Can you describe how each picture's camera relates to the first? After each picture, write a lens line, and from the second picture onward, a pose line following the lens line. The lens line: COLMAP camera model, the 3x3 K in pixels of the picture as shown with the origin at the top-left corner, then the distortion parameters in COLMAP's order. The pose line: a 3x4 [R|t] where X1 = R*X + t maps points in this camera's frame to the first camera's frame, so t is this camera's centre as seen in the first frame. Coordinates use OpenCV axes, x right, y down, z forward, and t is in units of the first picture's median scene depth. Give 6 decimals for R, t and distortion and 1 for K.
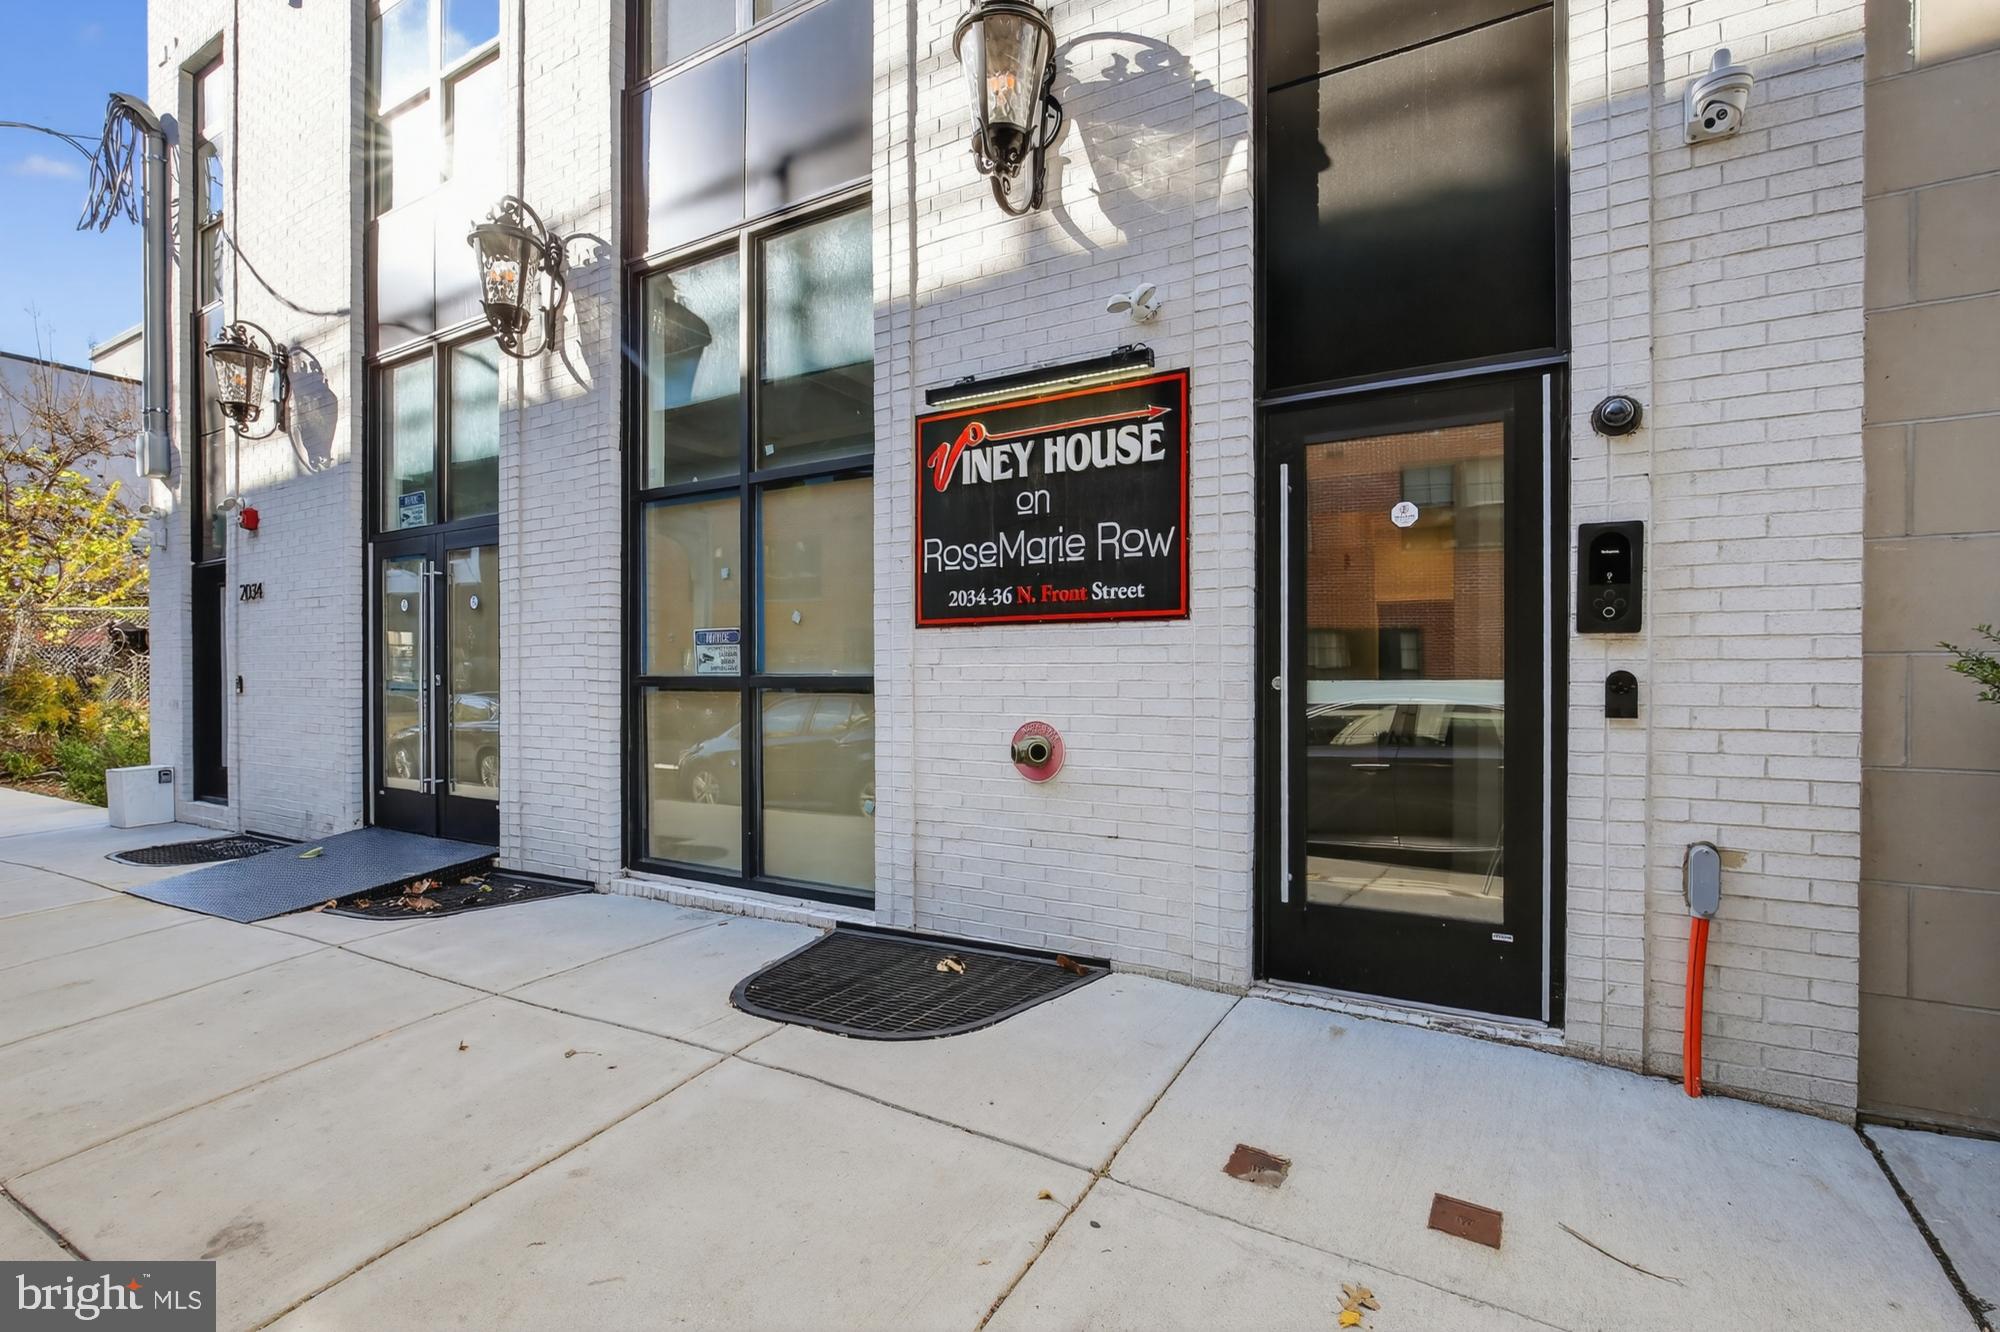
lens RADIAL K [[927.6, 0, 1003.1], [0, 927.6, 674.9], [0, 0, 1]] dist [-0.011479, -0.000574]
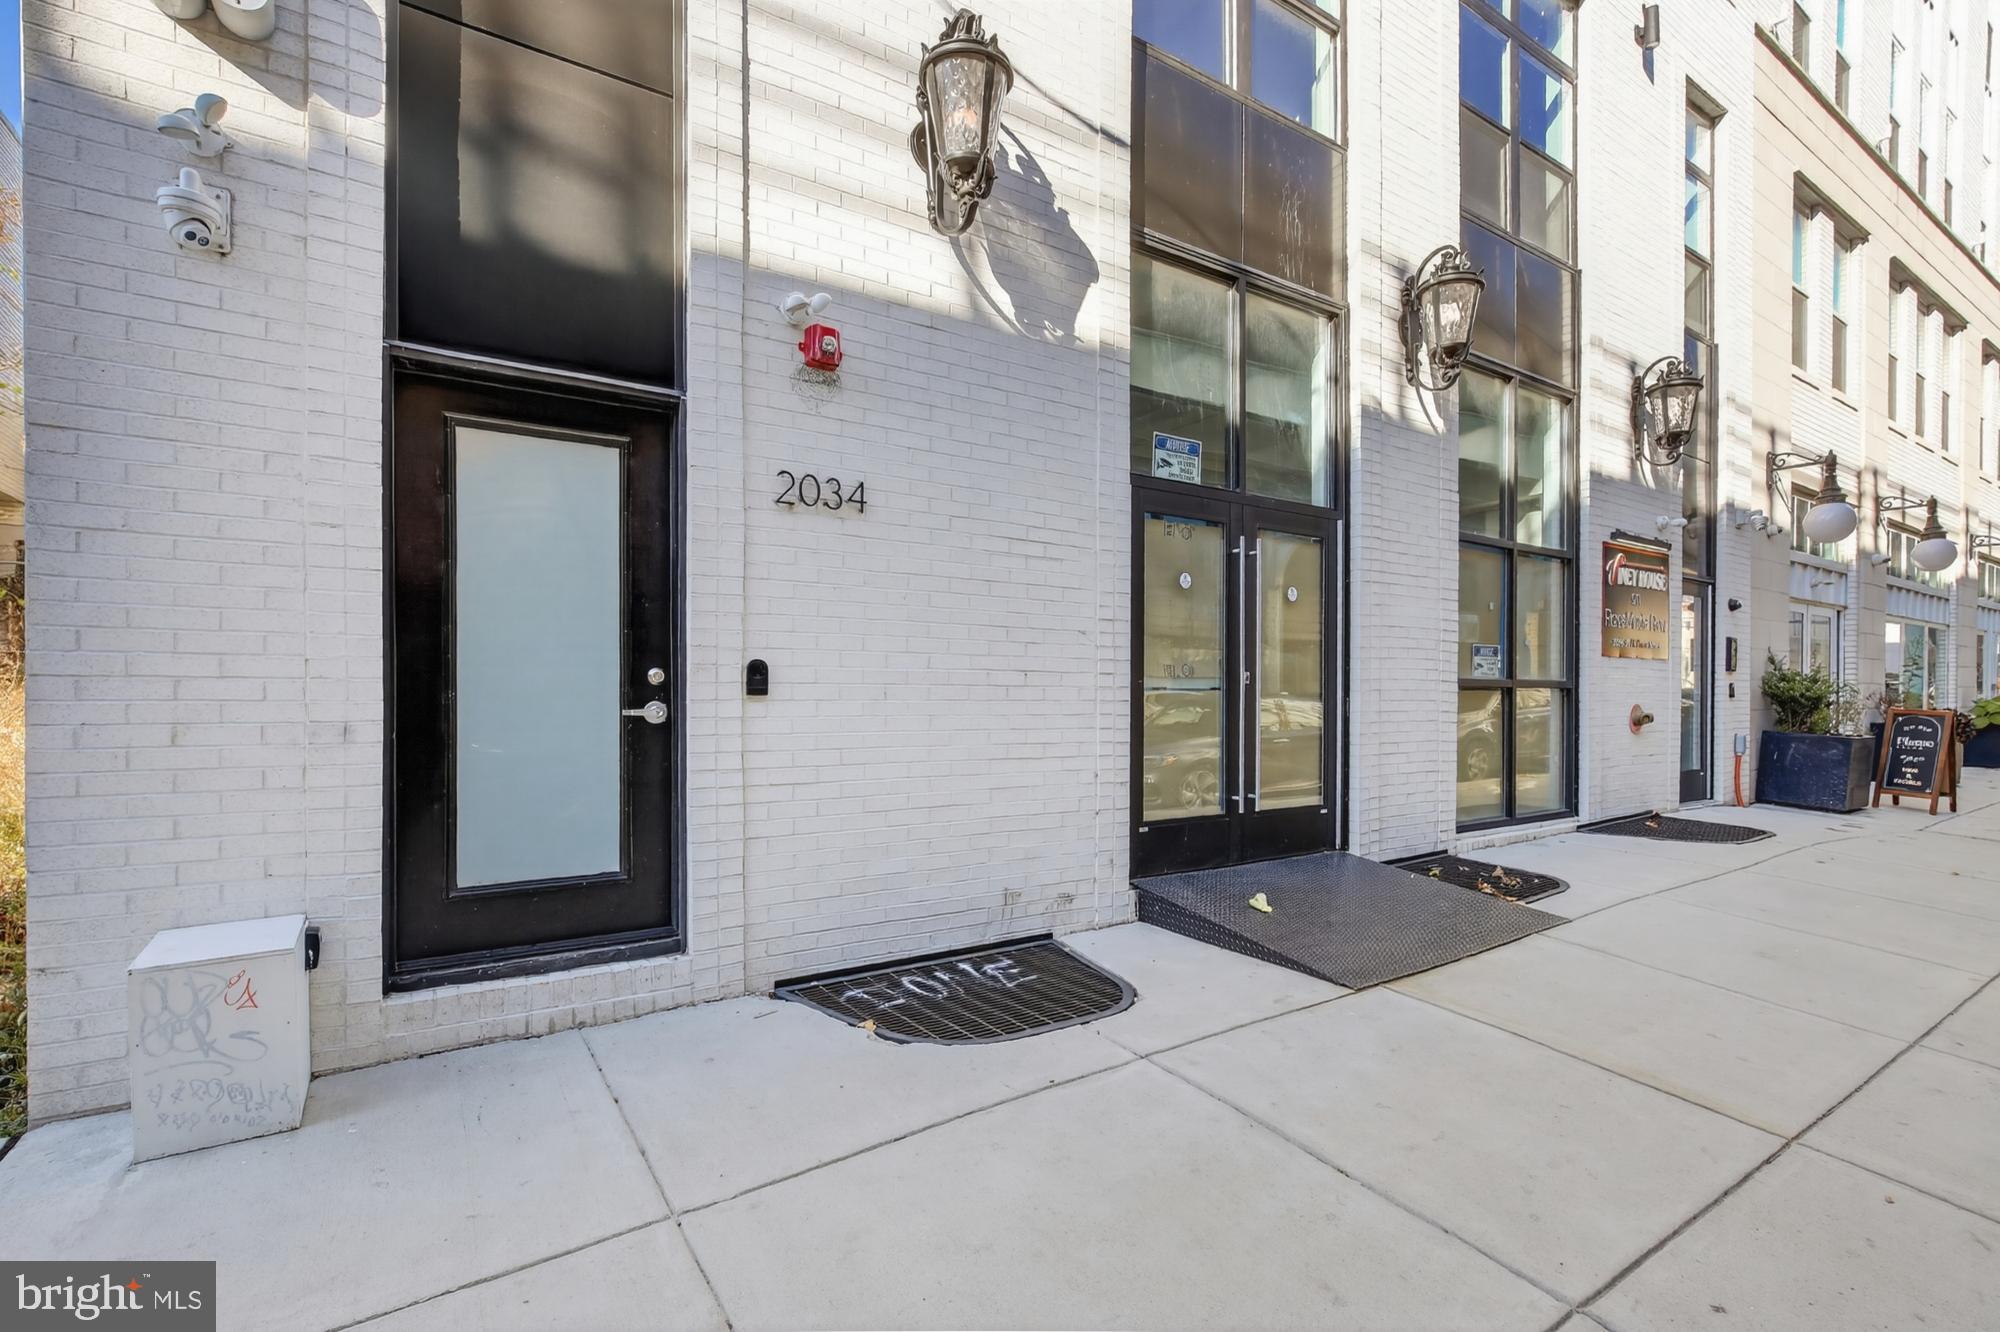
lens RADIAL K [[924.9, 0, 1000.4], [0, 924.9, 676.6], [0, 0, 1]] dist [-0.025848, -0.000739]
pose [[0.443829, 0.018912, 0.895912, -1.690450], [-0.003995, 0.999809, -0.019126, 0.024531], [-0.896103, 0.004909, 0.443820, 0.948166]]
